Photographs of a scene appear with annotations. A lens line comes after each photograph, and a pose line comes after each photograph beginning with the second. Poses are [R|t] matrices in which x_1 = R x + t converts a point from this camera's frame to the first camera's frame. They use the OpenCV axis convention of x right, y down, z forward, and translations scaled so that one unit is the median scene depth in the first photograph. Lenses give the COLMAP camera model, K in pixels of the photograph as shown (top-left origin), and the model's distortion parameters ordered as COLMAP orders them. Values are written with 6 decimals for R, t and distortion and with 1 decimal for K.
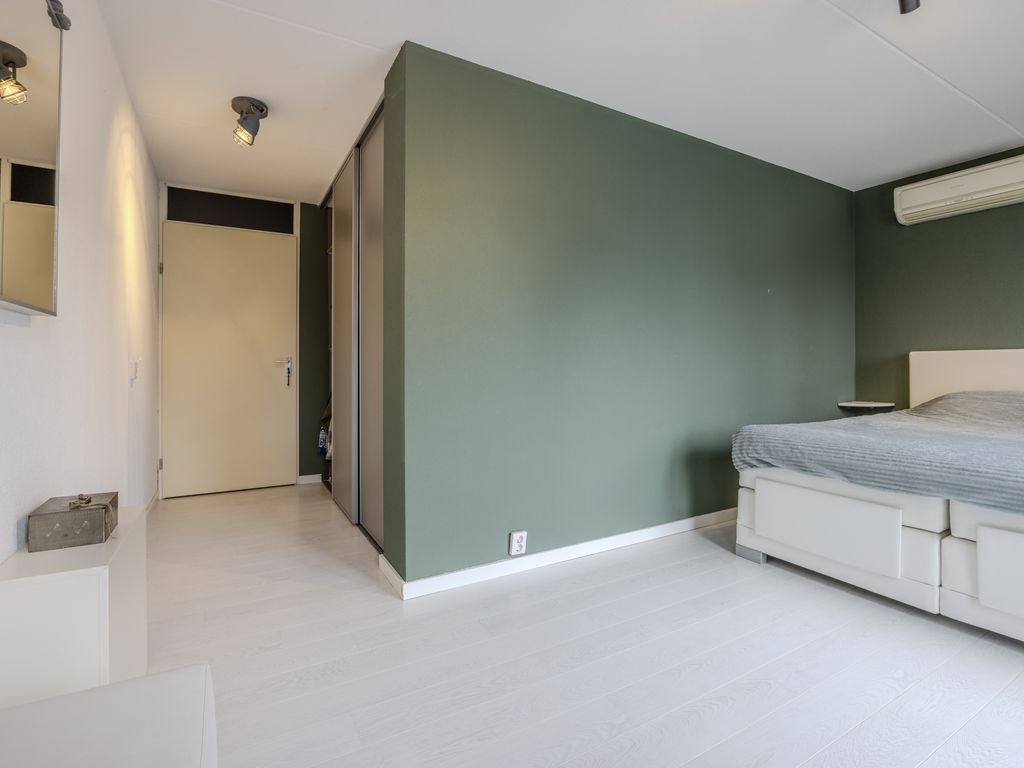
lens RADIAL K [[505.2, 0, 514.6], [0, 505.2, 374.9], [0, 0, 1]] dist [-0.024154, 0.000029]
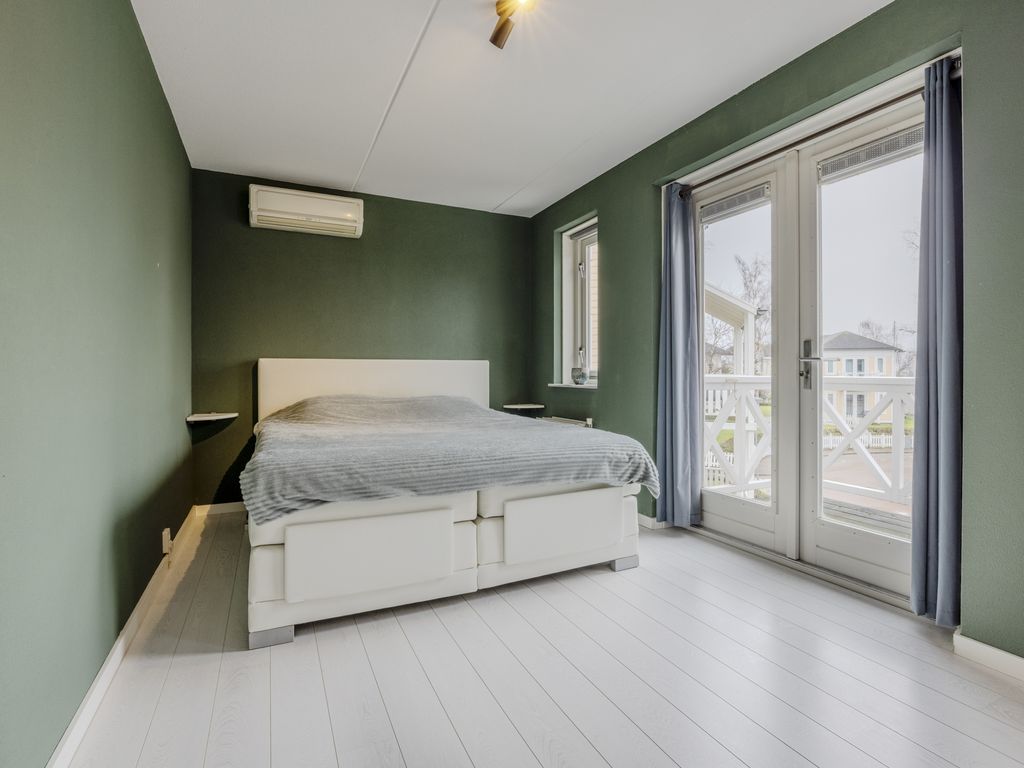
lens RADIAL K [[505.2, 0, 513.6], [0, 505.2, 381.7], [0, 0, 1]] dist [-0.024154, 0.000029]
pose [[0.065294, -0.012652, 0.997786, -0.231369], [0.016786, 0.999792, 0.011579, -0.005811], [-0.997725, 0.015993, 0.065493, 0.680848]]
